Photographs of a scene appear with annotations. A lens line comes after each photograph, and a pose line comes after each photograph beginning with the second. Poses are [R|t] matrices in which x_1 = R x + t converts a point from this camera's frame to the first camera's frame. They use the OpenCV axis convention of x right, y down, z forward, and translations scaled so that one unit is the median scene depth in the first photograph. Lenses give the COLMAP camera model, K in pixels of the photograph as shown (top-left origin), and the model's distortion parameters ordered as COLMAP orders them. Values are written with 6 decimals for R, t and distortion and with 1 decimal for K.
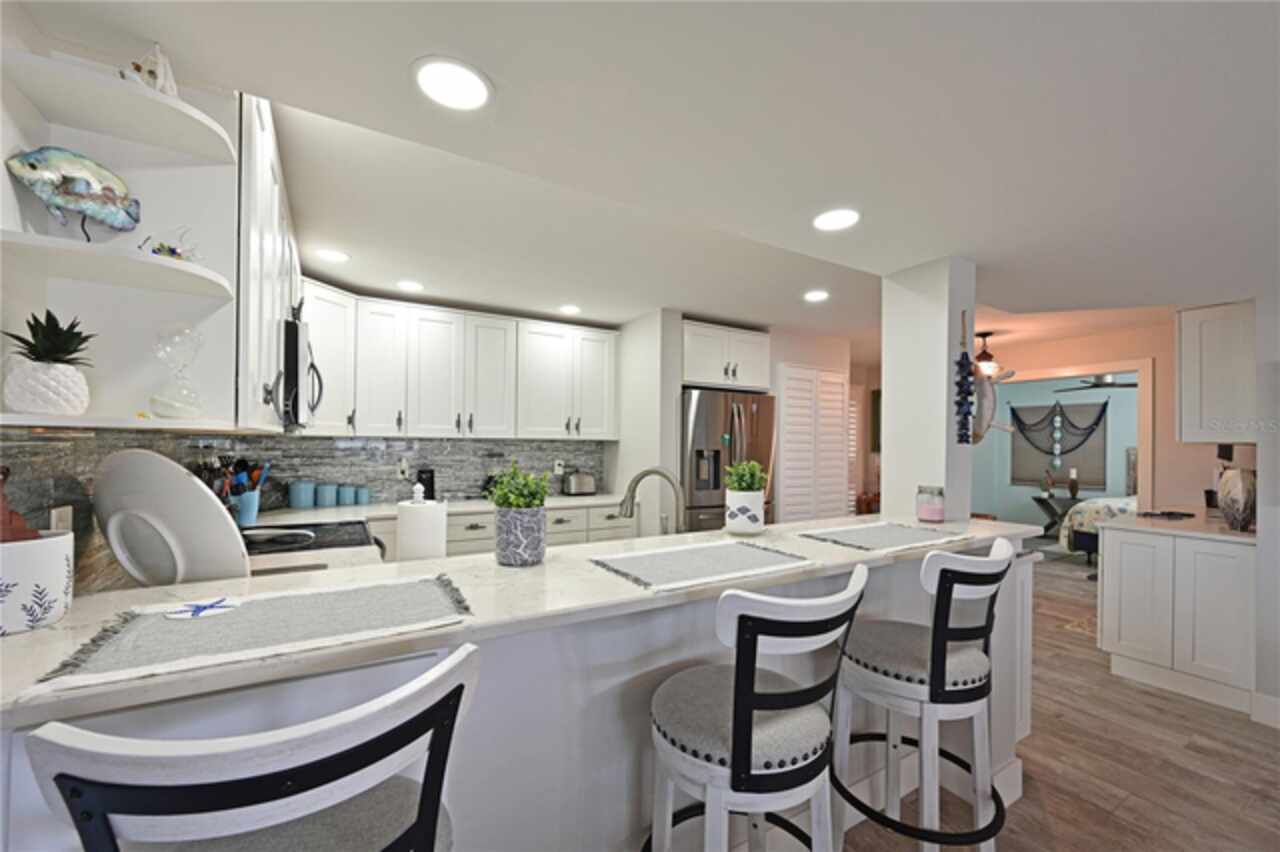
lens RADIAL K [[499.3, 0, 641.8], [0, 499.3, 437.5], [0, 0, 1]] dist [-0.001877, -0.000308]
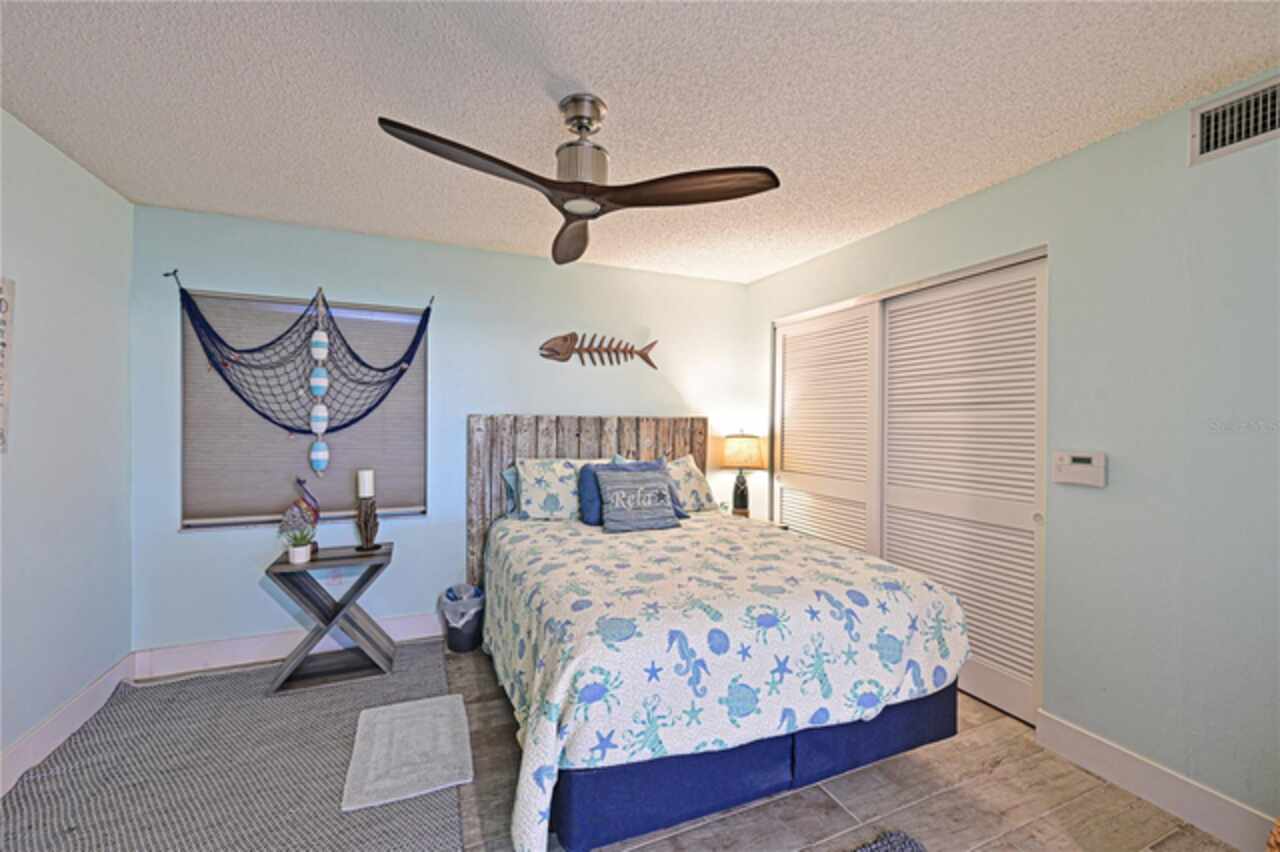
lens RADIAL K [[499.3, 0, 641.8], [0, 499.3, 426.0], [0, 0, 1]] dist [-0.001877, -0.000308]
pose [[0.114064, -0.015075, 0.993359, 0.493751], [-0.017249, 0.999704, 0.017152, 0.018007], [-0.993324, -0.019091, 0.113771, 0.722103]]
